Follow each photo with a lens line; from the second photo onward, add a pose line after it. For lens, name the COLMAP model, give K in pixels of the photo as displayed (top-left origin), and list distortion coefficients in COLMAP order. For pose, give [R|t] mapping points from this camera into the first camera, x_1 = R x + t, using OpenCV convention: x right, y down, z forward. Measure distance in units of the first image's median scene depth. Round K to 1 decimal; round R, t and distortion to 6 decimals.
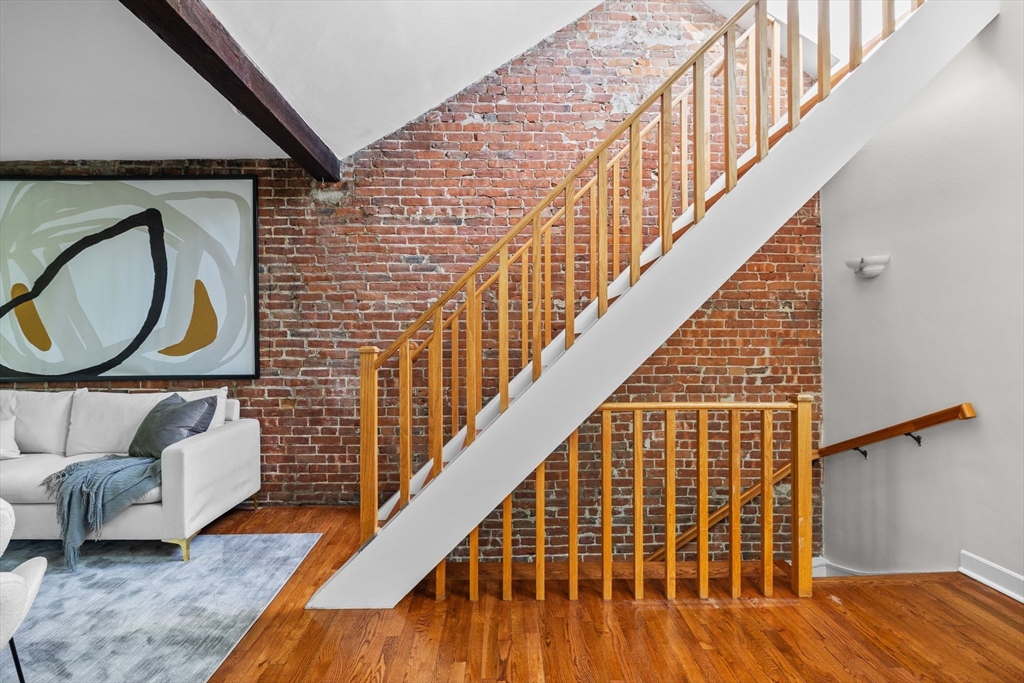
lens RADIAL K [[524.0, 0, 510.7], [0, 524.0, 333.8], [0, 0, 1]] dist [-0.002039, -0.000372]
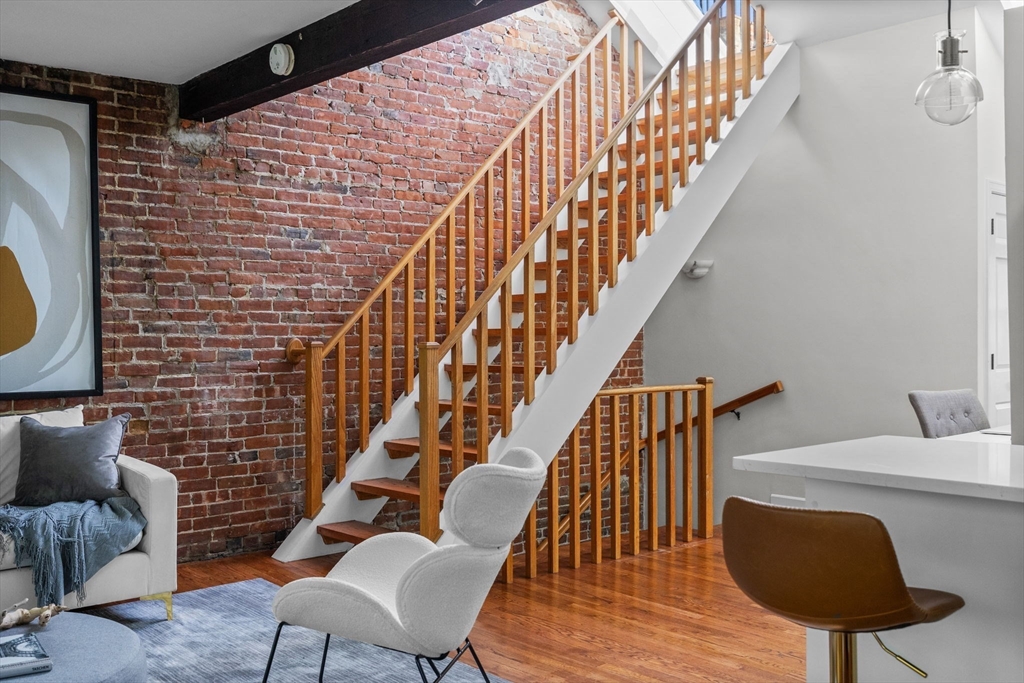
lens RADIAL K [[1030.7, 0, 510.5], [0, 1030.7, 329.6], [0, 0, 1]] dist [0.005676, -0.002964]
pose [[0.760056, -0.001743, 0.649855, -0.946507], [-0.002372, 0.999982, 0.005456, -0.007066], [-0.649853, -0.005688, 0.760039, -0.383678]]
